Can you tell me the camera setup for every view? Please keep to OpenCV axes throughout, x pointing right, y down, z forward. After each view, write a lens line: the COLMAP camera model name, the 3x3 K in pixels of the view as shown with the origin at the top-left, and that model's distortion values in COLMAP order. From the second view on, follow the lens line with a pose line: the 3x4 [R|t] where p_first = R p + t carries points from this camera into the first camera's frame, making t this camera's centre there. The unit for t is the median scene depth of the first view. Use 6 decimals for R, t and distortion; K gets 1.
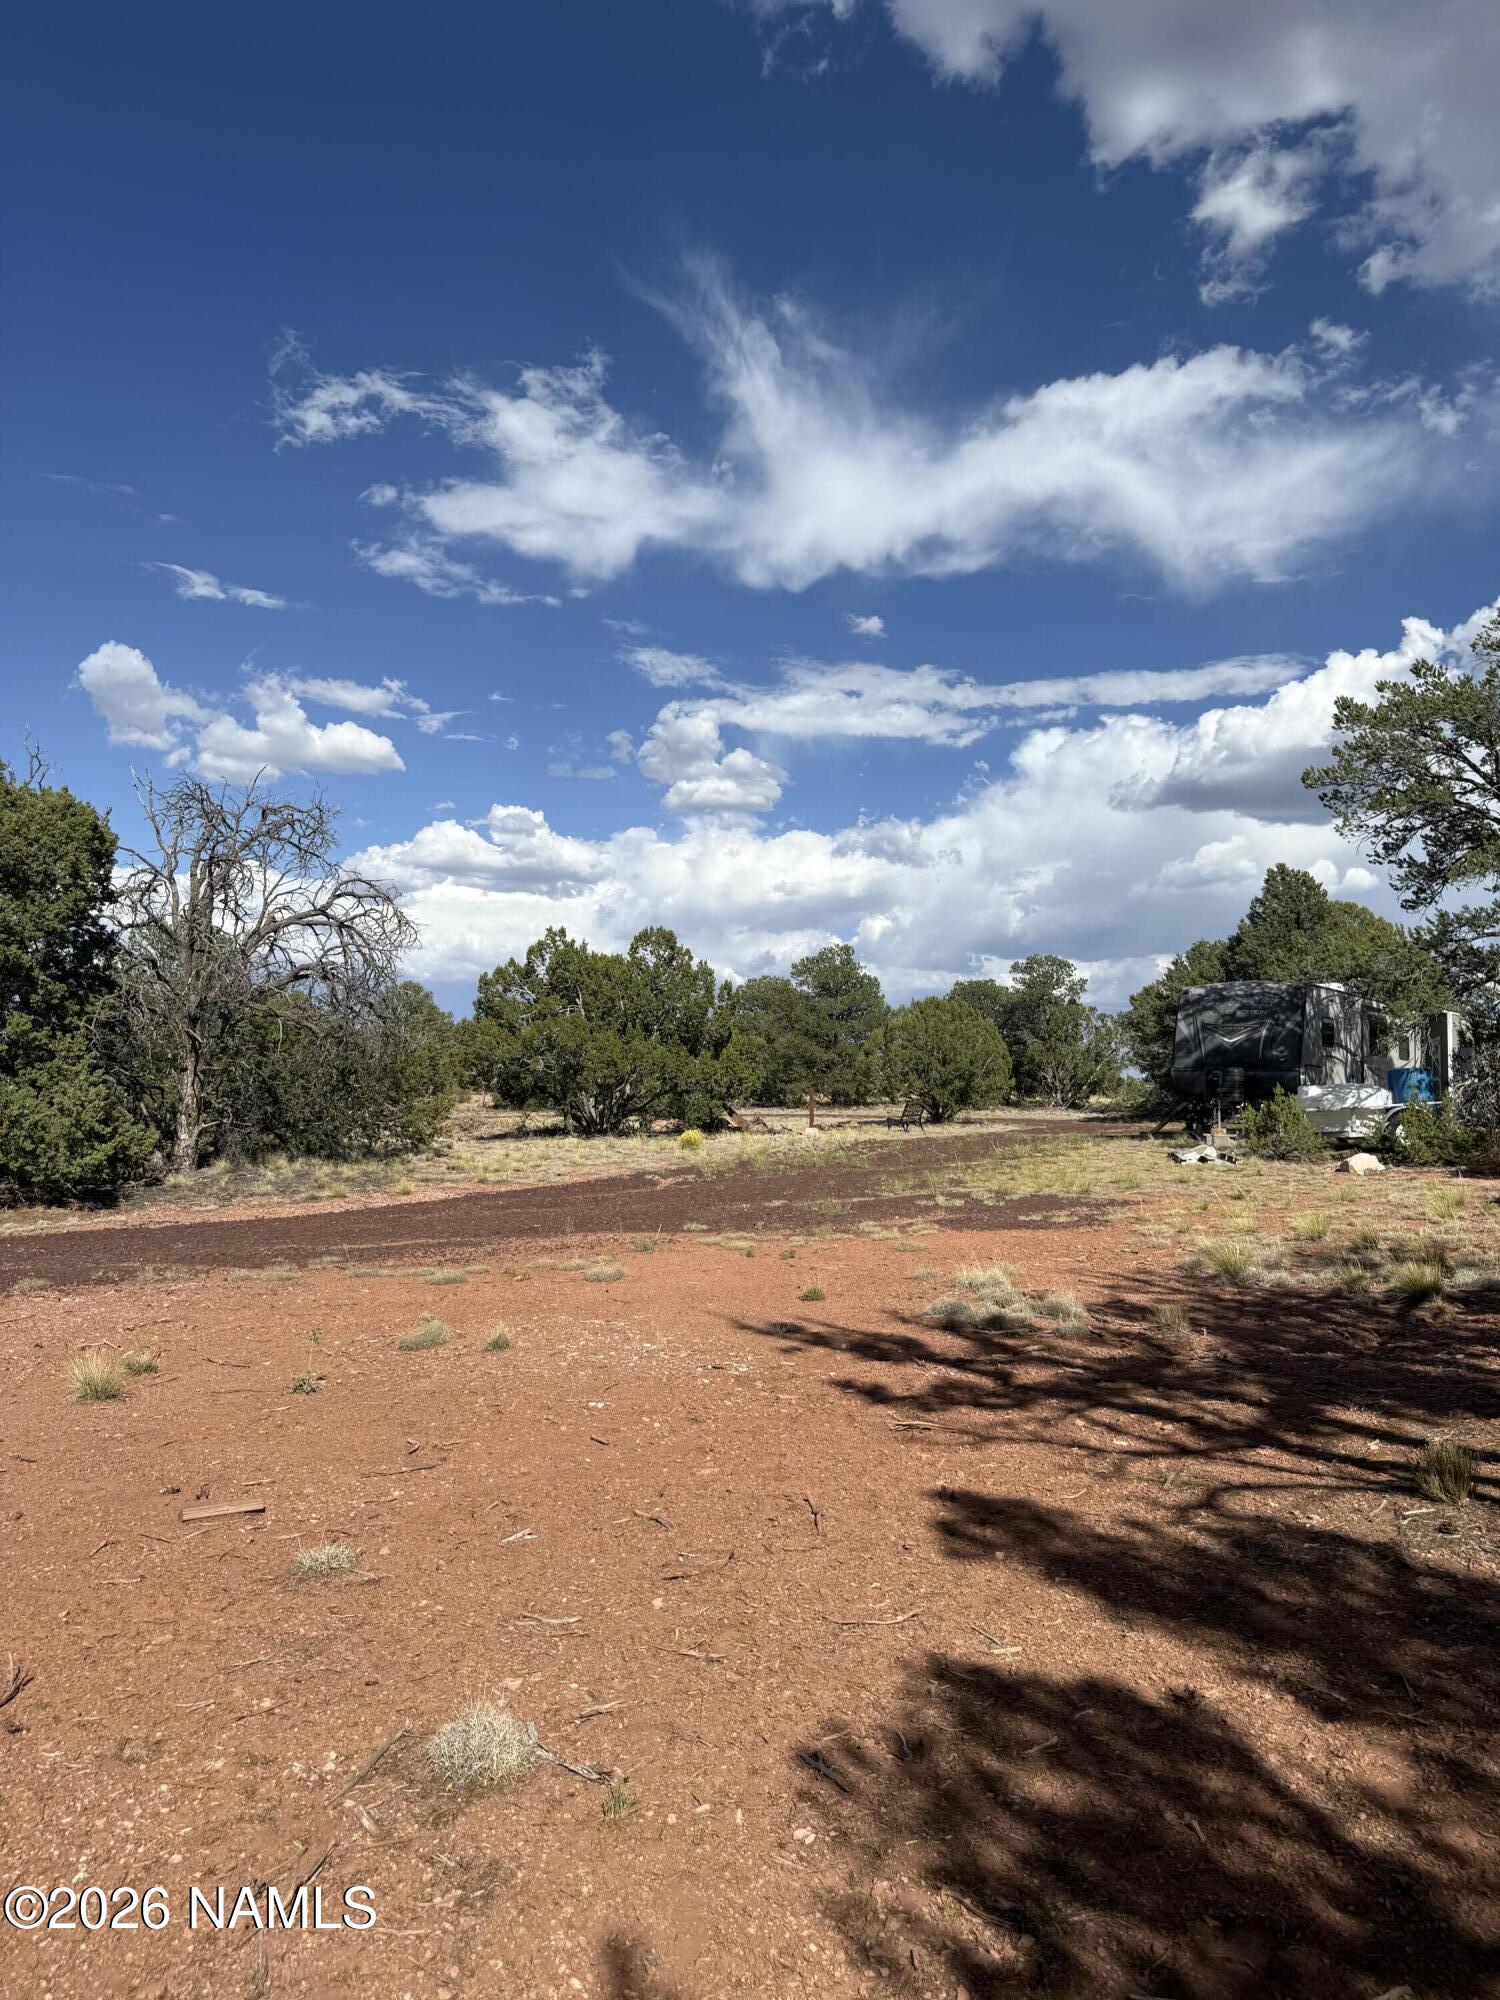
lens RADIAL K [[1396.7, 0, 747.4], [0, 1396.7, 1013.0], [0, 0, 1]] dist [-0.008386, -0.003594]
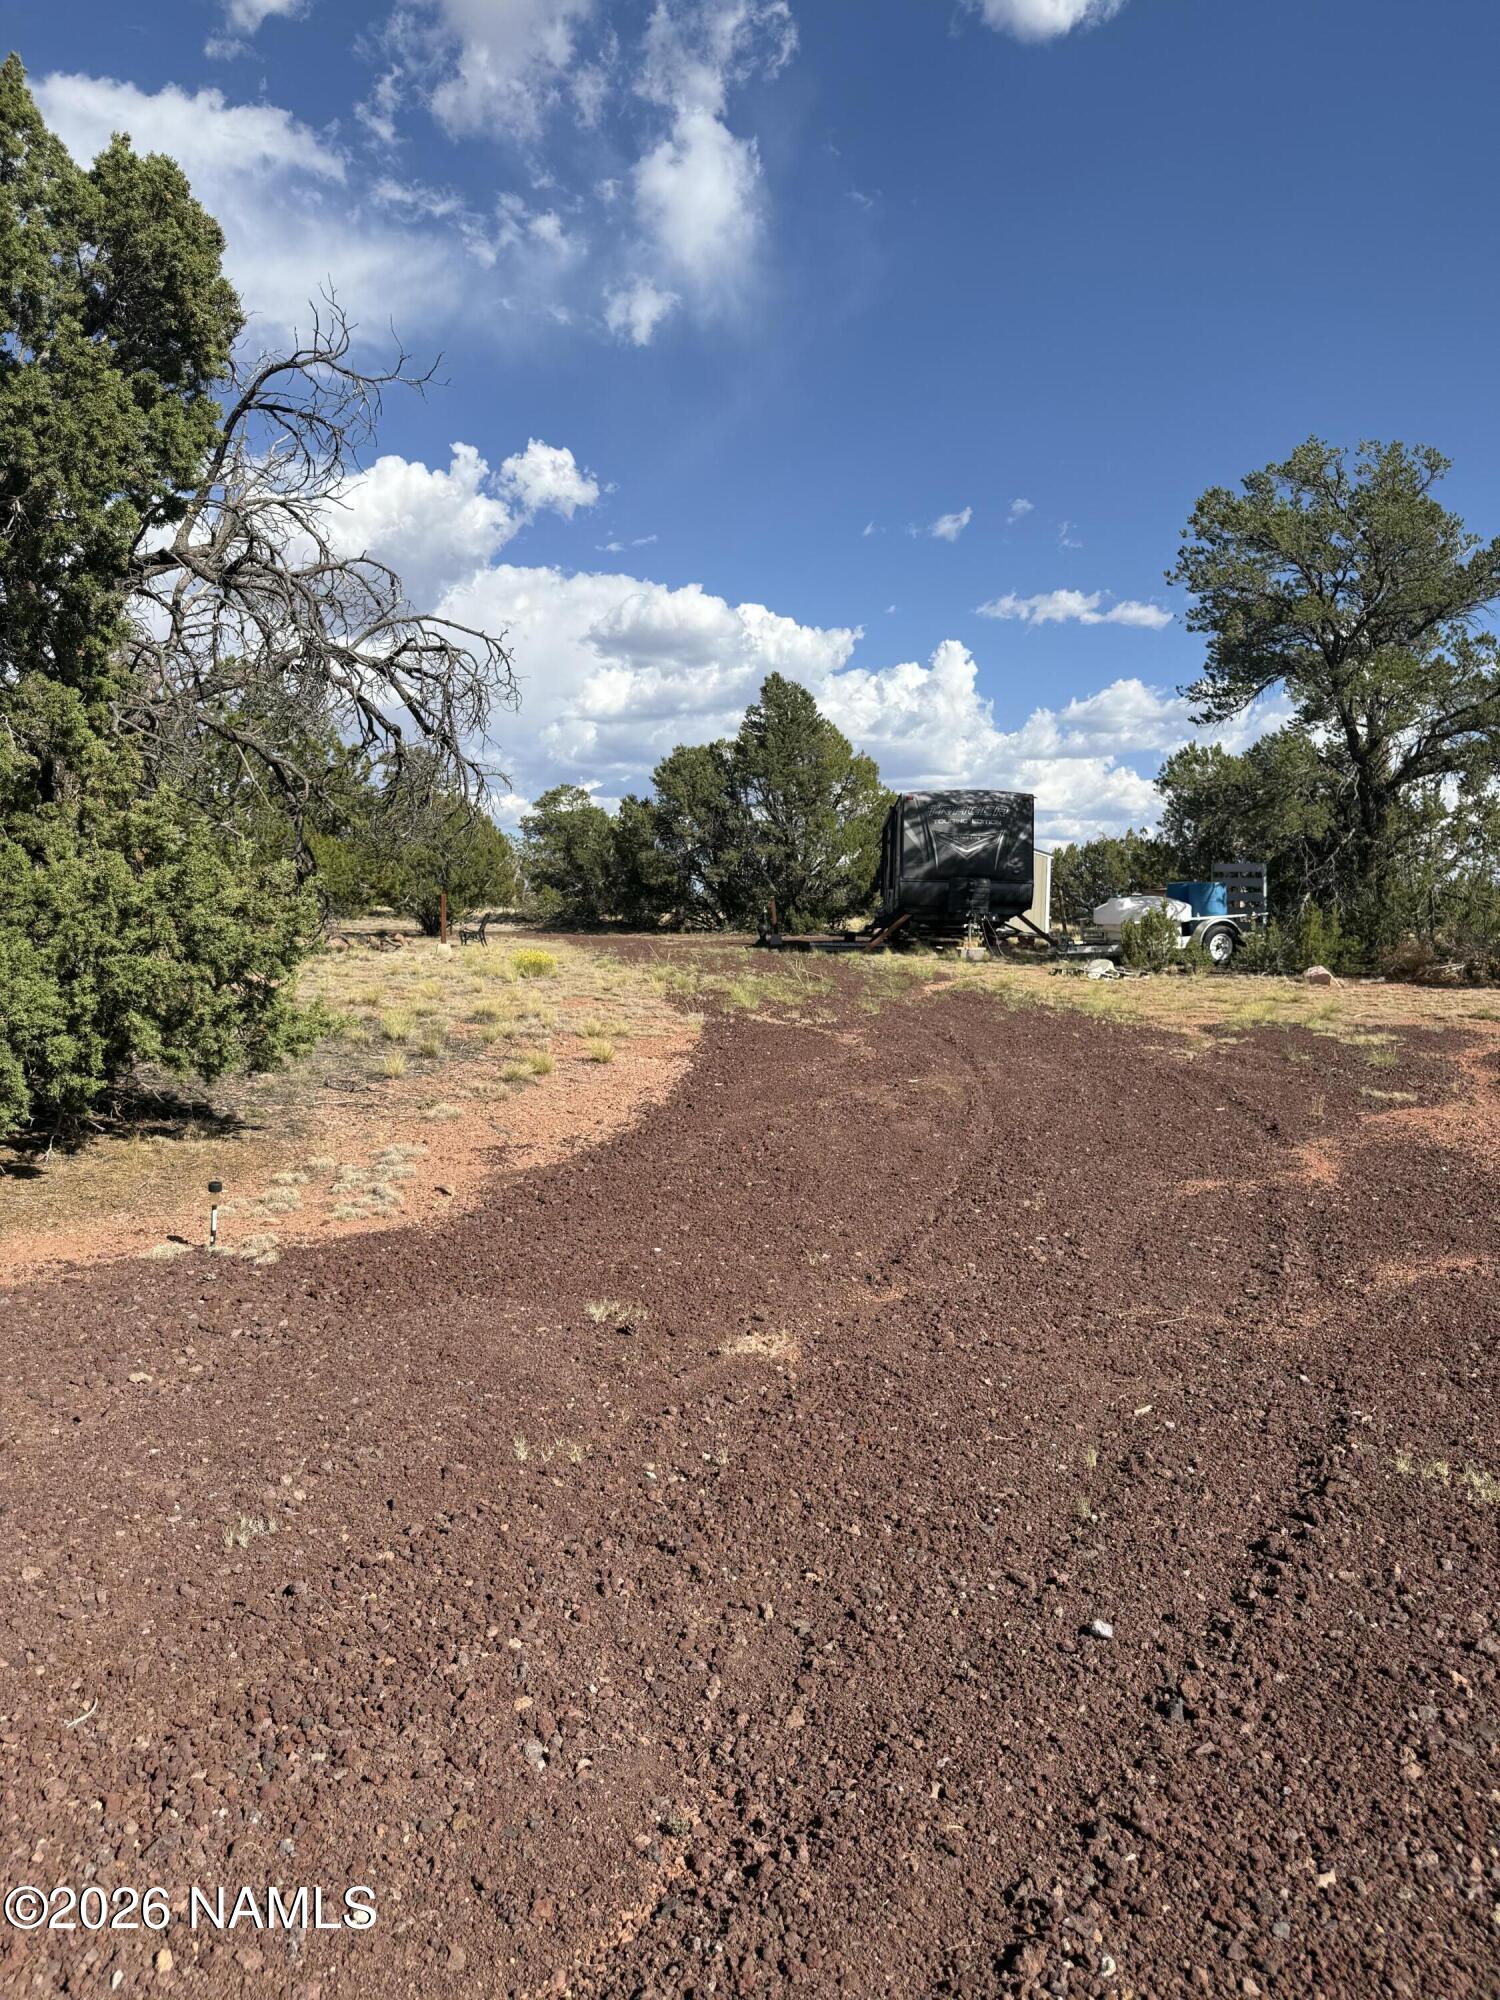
lens RADIAL K [[1396.7, 0, 749.2], [0, 1396.7, 995.8], [0, 0, 1]] dist [-0.008386, -0.003594]
pose [[0.759773, -0.052775, 0.648042, -0.282431], [-0.024991, 0.993593, 0.110216, 0.011641], [-0.649707, -0.099934, 0.753587, 0.244626]]
